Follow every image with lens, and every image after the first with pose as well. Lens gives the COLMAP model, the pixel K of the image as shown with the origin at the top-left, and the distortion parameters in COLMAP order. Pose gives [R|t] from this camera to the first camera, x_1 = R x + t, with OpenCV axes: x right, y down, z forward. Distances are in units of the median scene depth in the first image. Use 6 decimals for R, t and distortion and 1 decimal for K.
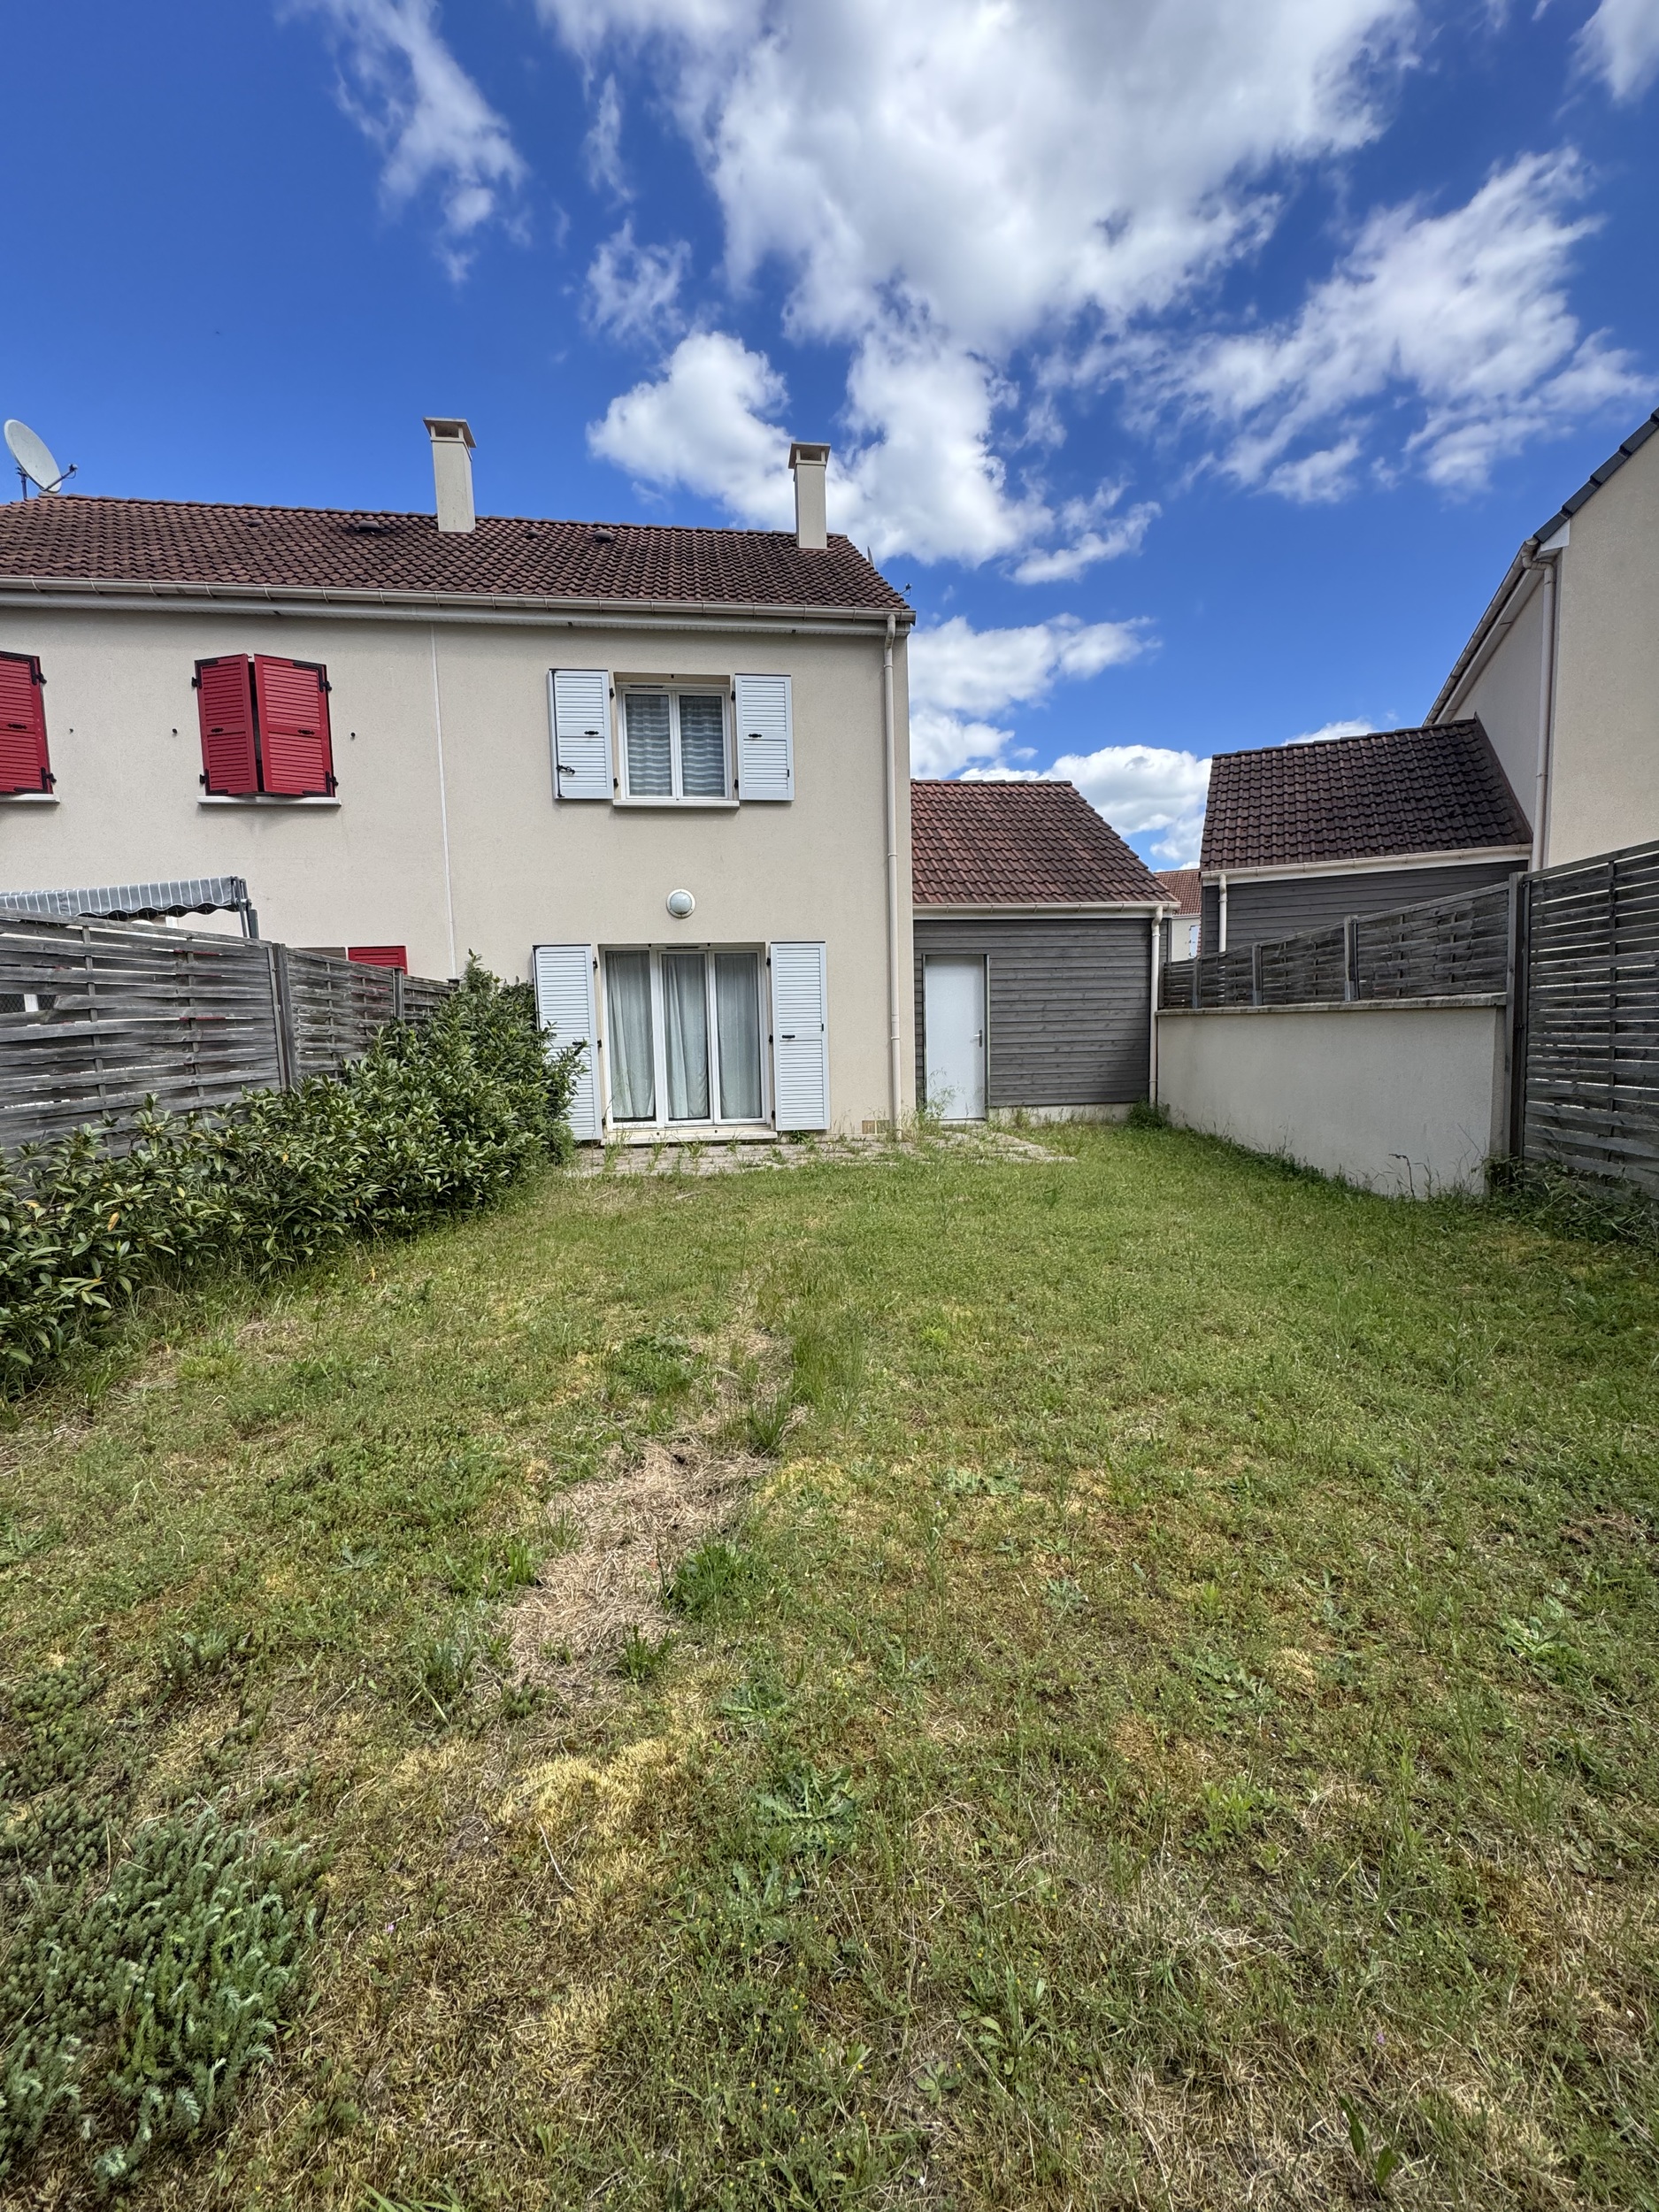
lens RADIAL K [[888.3, 0, 844.1], [0, 888.3, 1131.7], [0, 0, 1]] dist [-0.003309, 0.000949]
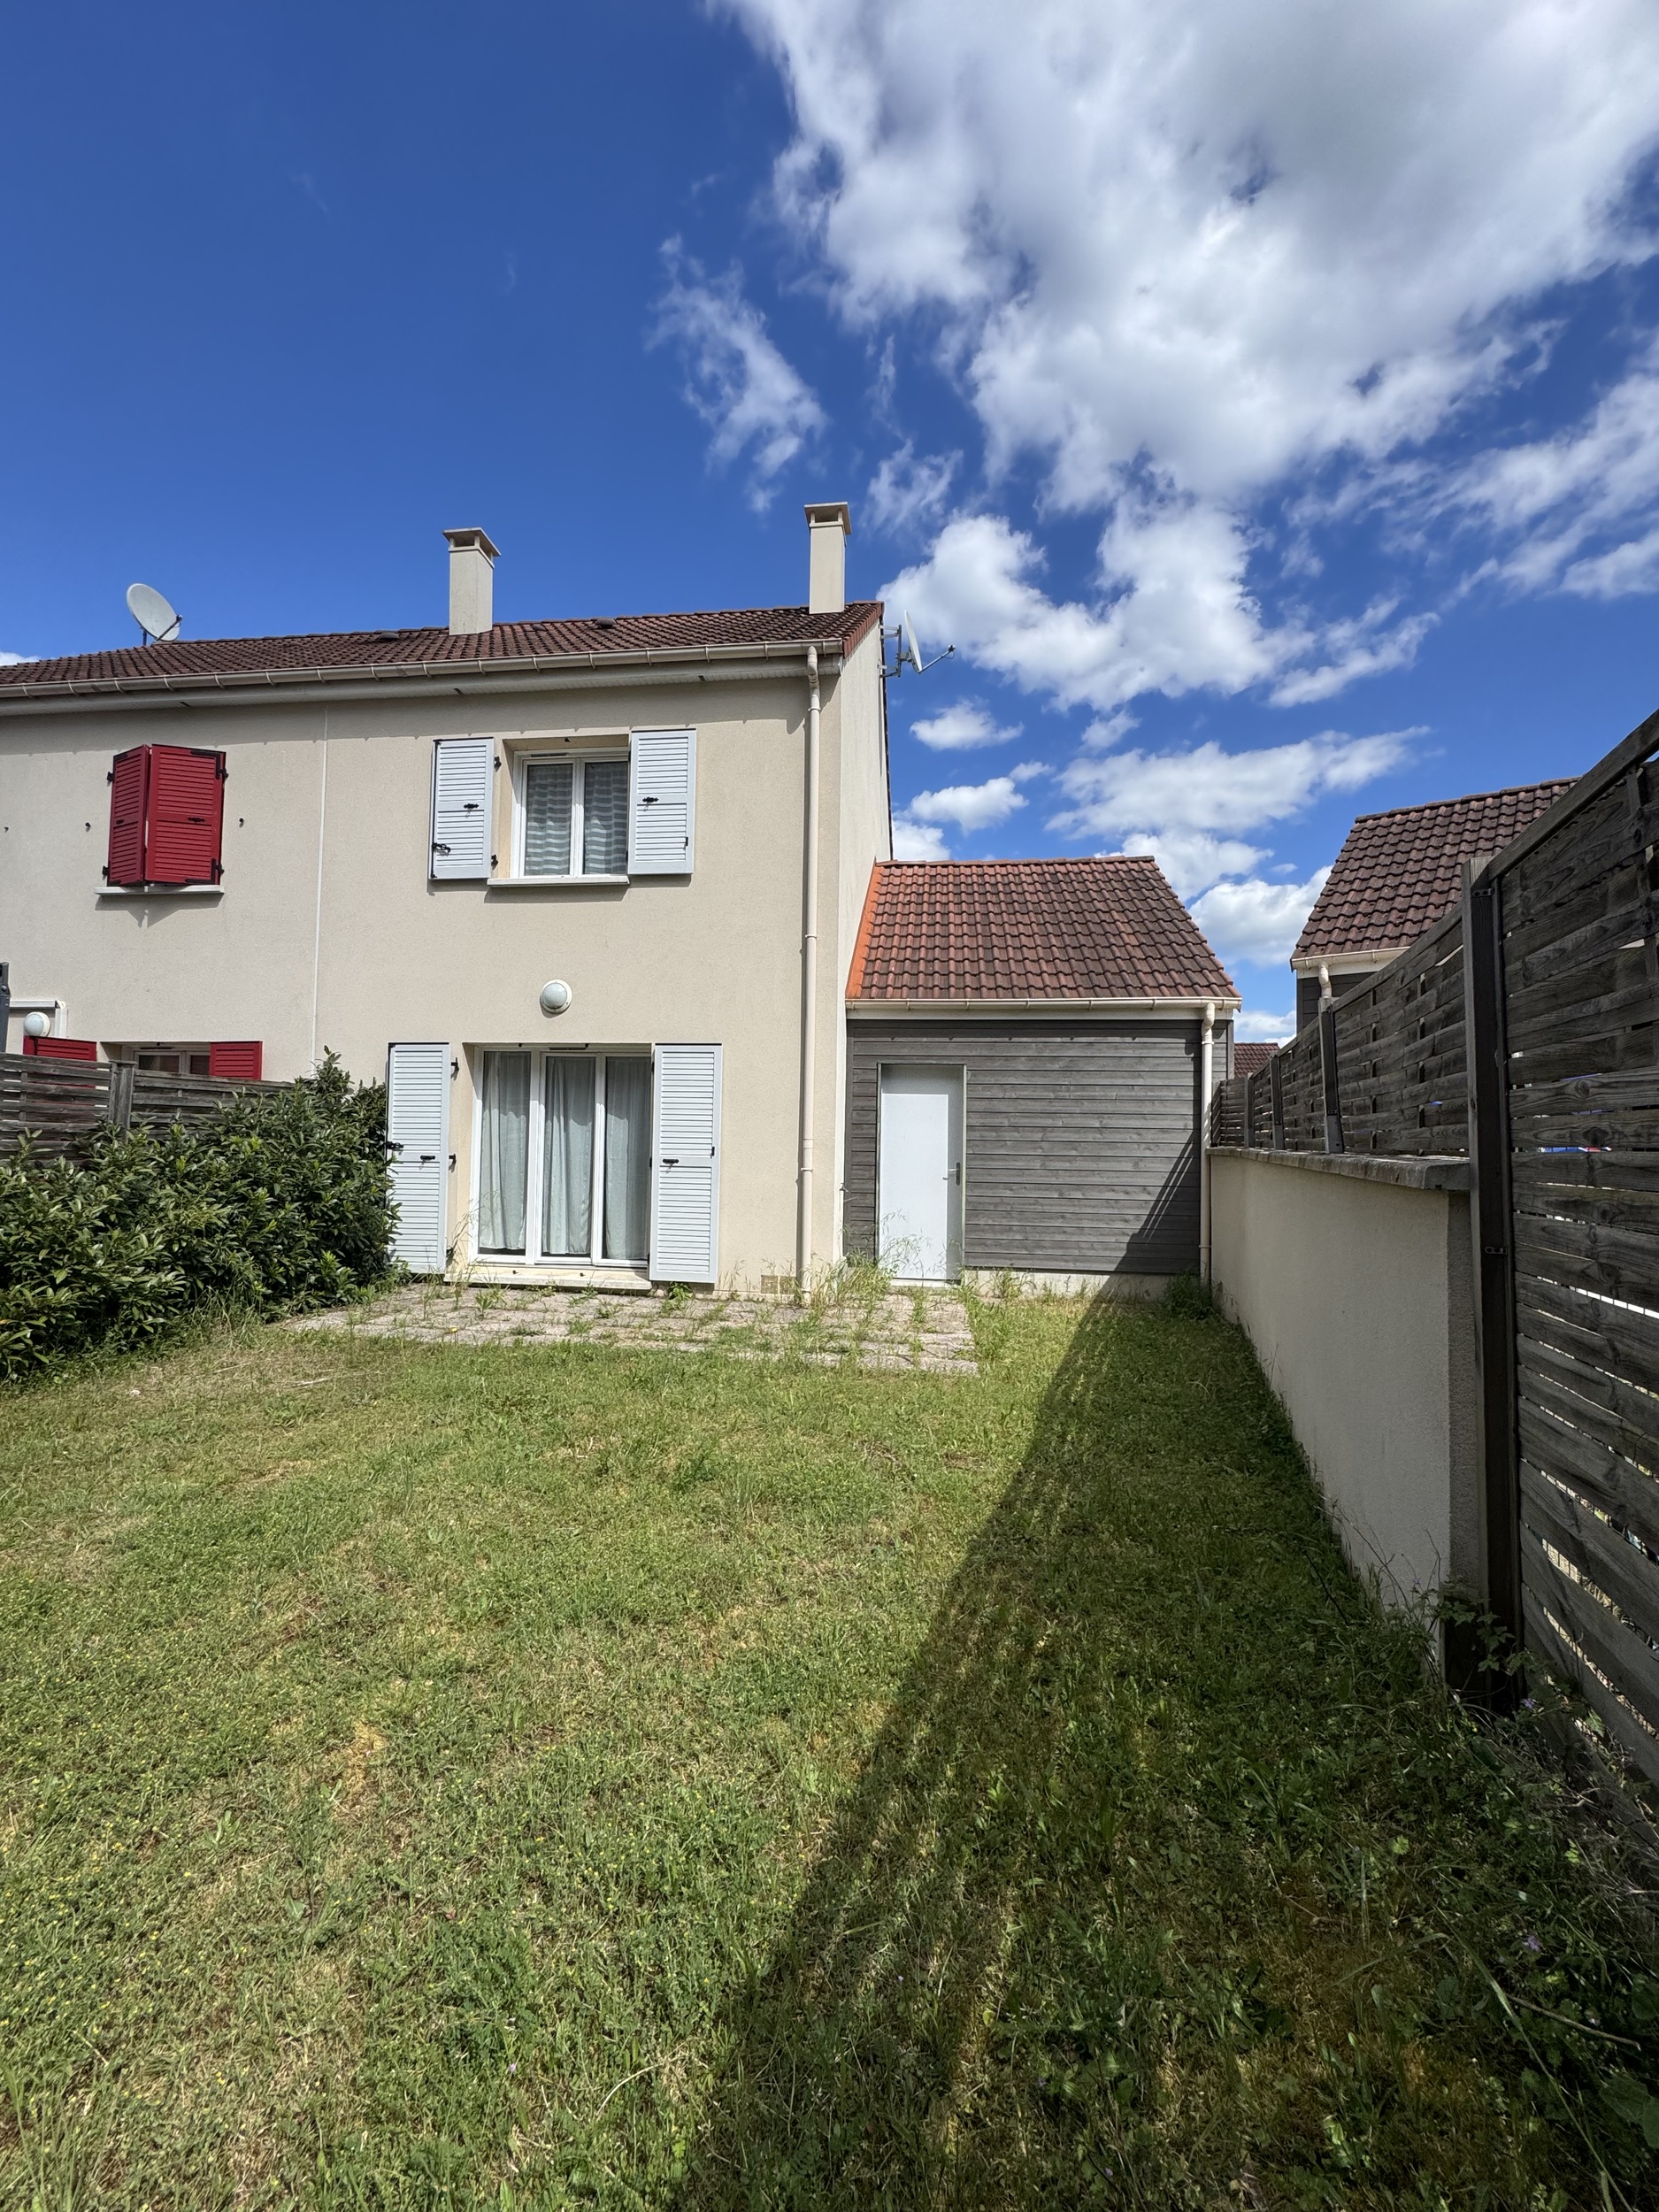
lens RADIAL K [[888.3, 0, 846.0], [0, 888.3, 1114.0], [0, 0, 1]] dist [-0.003309, 0.000949]
pose [[0.966519, 0.032194, -0.254569, 0.265343], [-0.068545, 0.988439, -0.135242, -0.048941], [0.247271, 0.148164, 0.957551, 0.258613]]
